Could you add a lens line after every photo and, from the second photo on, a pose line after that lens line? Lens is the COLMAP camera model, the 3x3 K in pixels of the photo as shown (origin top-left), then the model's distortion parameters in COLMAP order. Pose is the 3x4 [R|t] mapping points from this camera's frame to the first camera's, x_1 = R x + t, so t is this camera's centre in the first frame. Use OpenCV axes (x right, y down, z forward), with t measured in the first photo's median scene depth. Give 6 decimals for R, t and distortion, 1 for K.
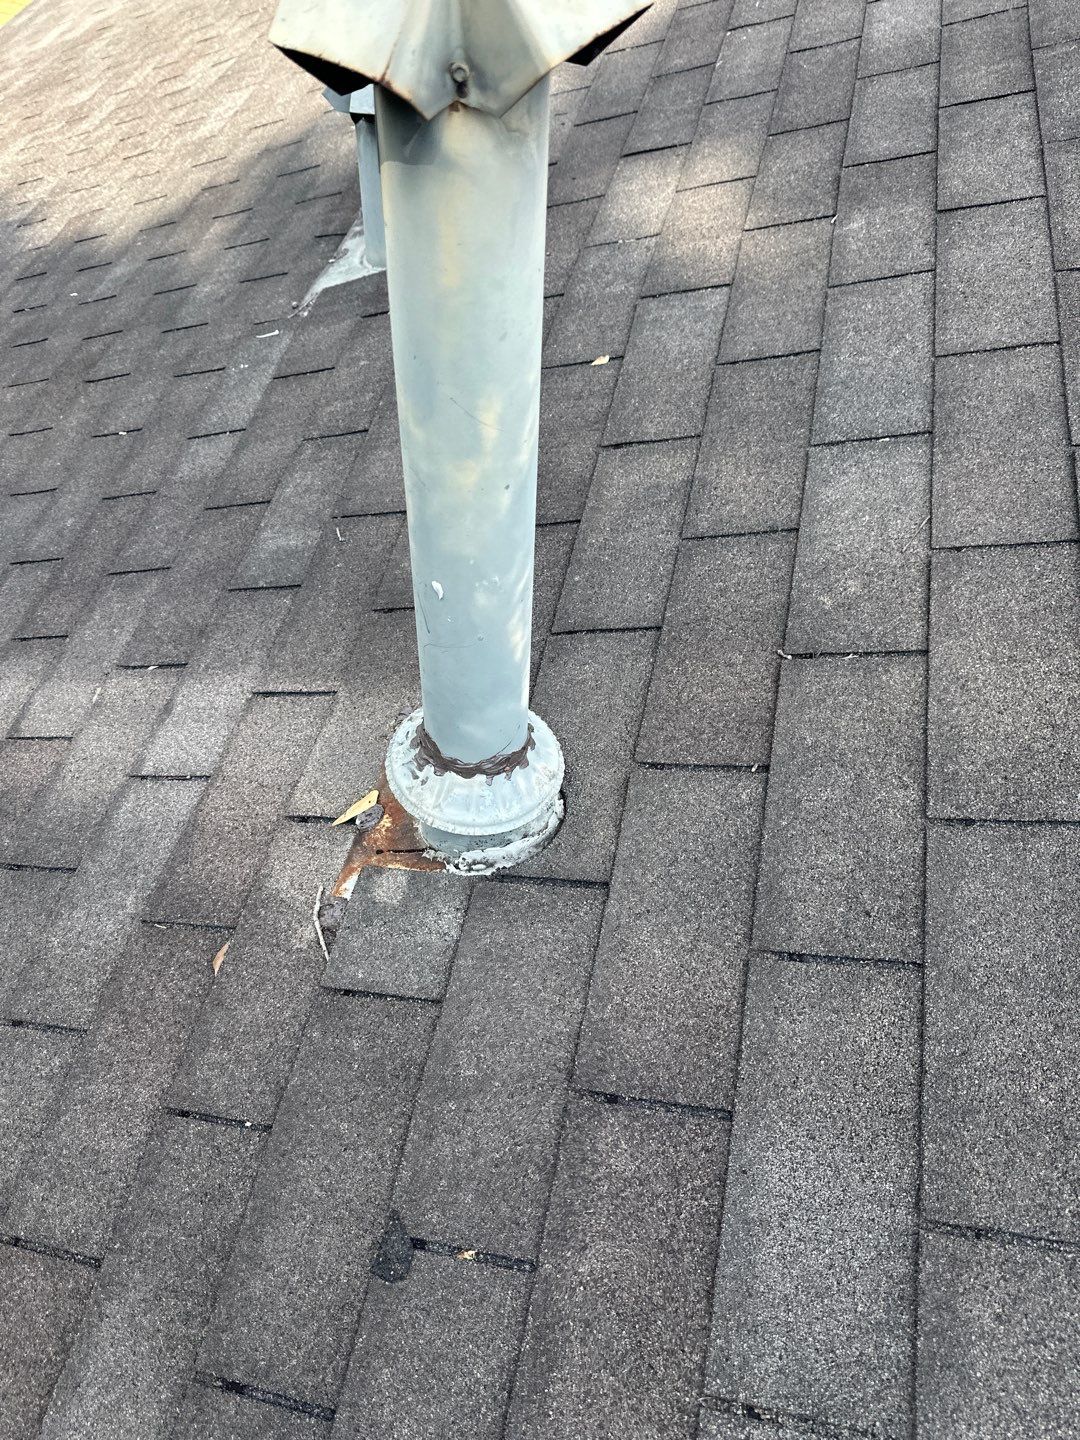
lens RADIAL K [[1005.6, 0, 528.5], [0, 1005.6, 729.0], [0, 0, 1]] dist [0.002246, -0.014696]
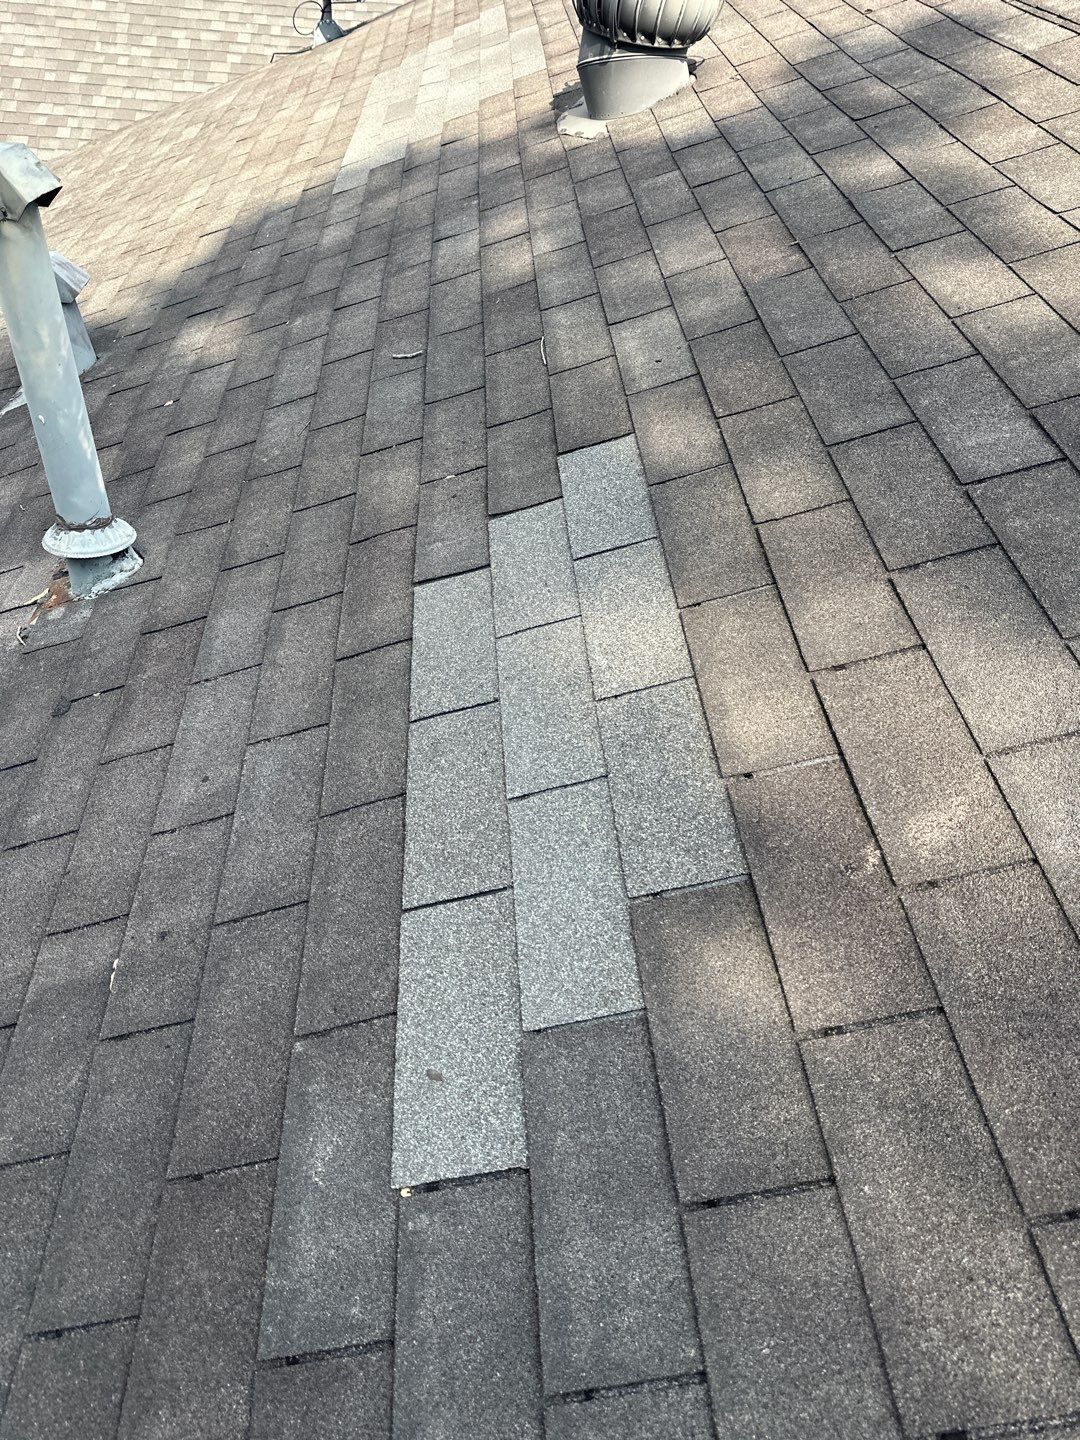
lens RADIAL K [[1005.6, 0, 528.5], [0, 1005.6, 729.0], [0, 0, 1]] dist [0.002246, -0.014696]
pose [[0.958702, -0.170783, 0.227428, 0.247373], [0.214196, 0.959627, -0.182309, 0.883328], [-0.187111, 0.223494, 0.956577, -0.942903]]
